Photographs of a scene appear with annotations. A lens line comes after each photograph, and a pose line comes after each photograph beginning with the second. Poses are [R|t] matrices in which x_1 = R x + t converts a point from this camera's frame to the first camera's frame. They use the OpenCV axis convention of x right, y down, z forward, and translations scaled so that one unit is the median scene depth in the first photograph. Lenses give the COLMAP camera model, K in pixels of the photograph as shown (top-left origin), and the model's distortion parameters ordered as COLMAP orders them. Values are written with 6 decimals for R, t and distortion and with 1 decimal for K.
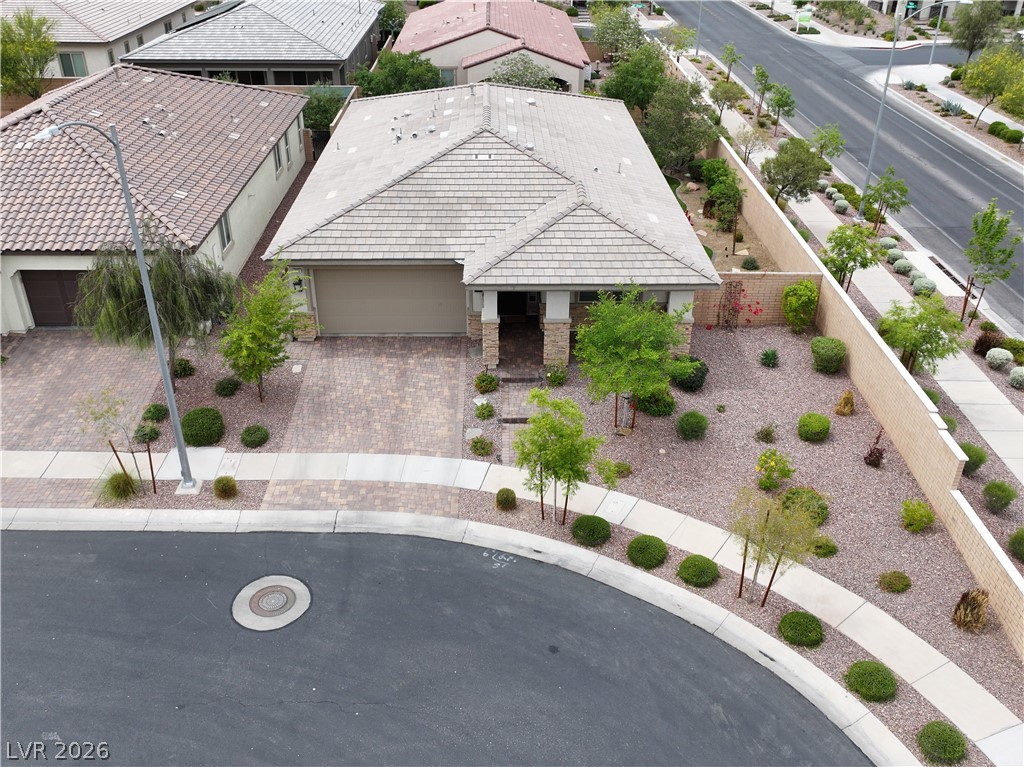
lens RADIAL K [[913.1, 0, 512.0], [0, 913.1, 383.5], [0, 0, 1]] dist [-0.002737, -0.001759]
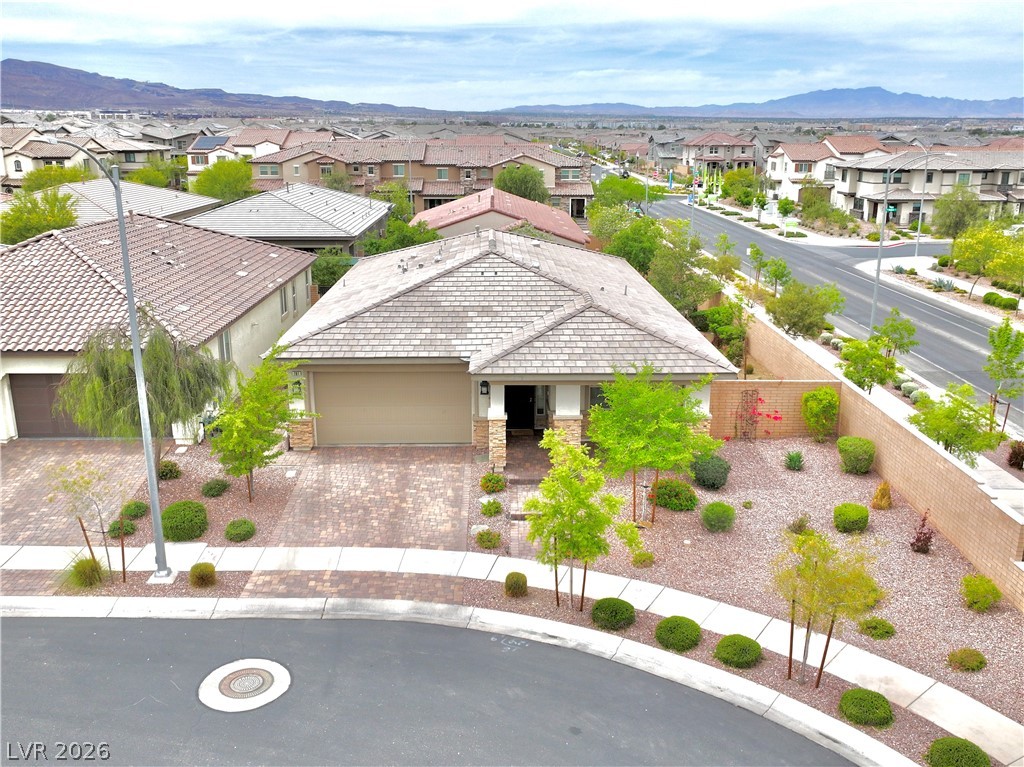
lens RADIAL K [[913.1, 0, 512.0], [0, 913.1, 383.5], [0, 0, 1]] dist [-0.002737, -0.001759]
pose [[0.999984, -0.005507, -0.001443, -0.007016], [0.004980, 0.969090, -0.246656, 0.134556], [0.002757, 0.246645, 0.969102, 0.074217]]
